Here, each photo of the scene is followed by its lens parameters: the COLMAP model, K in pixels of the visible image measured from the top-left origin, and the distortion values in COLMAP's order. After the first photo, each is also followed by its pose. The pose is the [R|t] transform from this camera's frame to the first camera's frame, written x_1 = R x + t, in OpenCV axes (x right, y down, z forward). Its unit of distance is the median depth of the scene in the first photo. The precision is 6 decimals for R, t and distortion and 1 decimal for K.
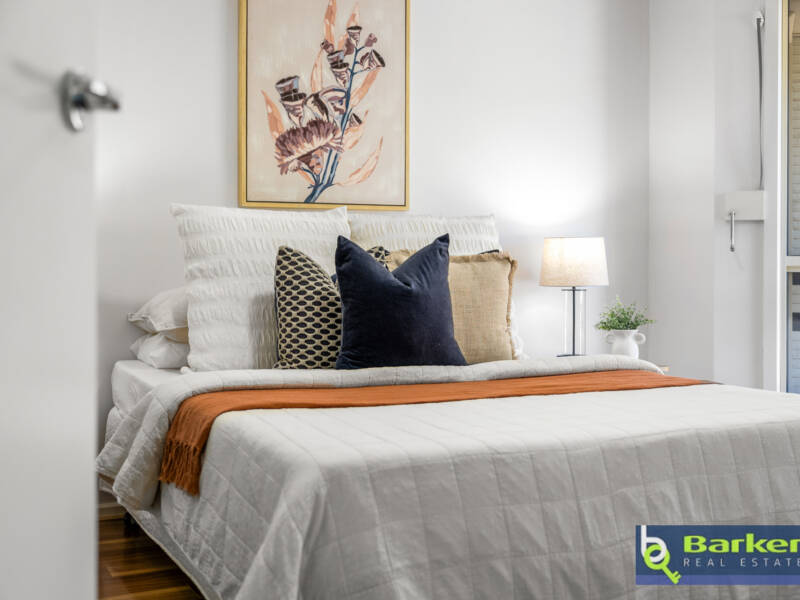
lens RADIAL K [[1070.0, 0, 399.7], [0, 1070.0, 283.2], [0, 0, 1]] dist [-0.023284, 0.006448]
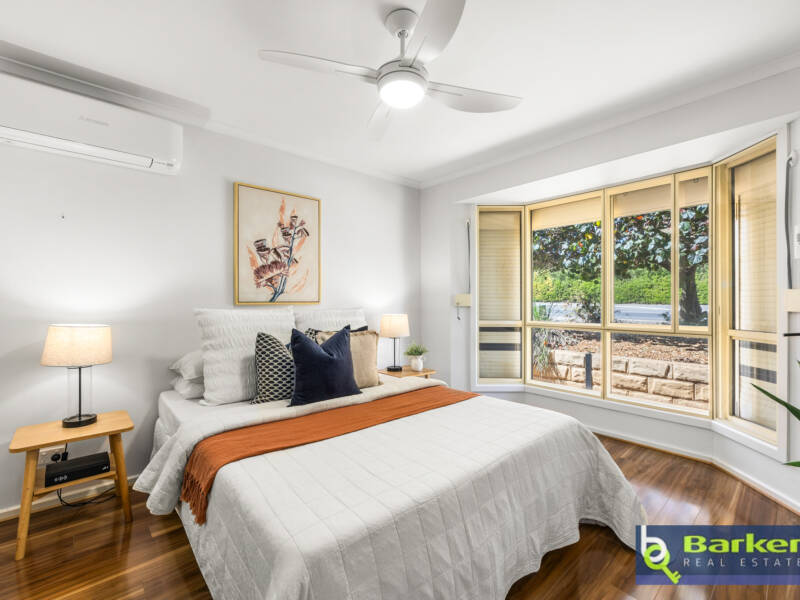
lens RADIAL K [[361.1, 0, 395.5], [0, 361.1, 299.0], [0, 0, 1]] dist [0.003860, 0.000294]
pose [[0.963042, -0.003954, 0.269324, -0.051924], [0.008096, 0.999865, -0.014272, -0.082878], [-0.269231, 0.015925, 0.962944, 0.334345]]
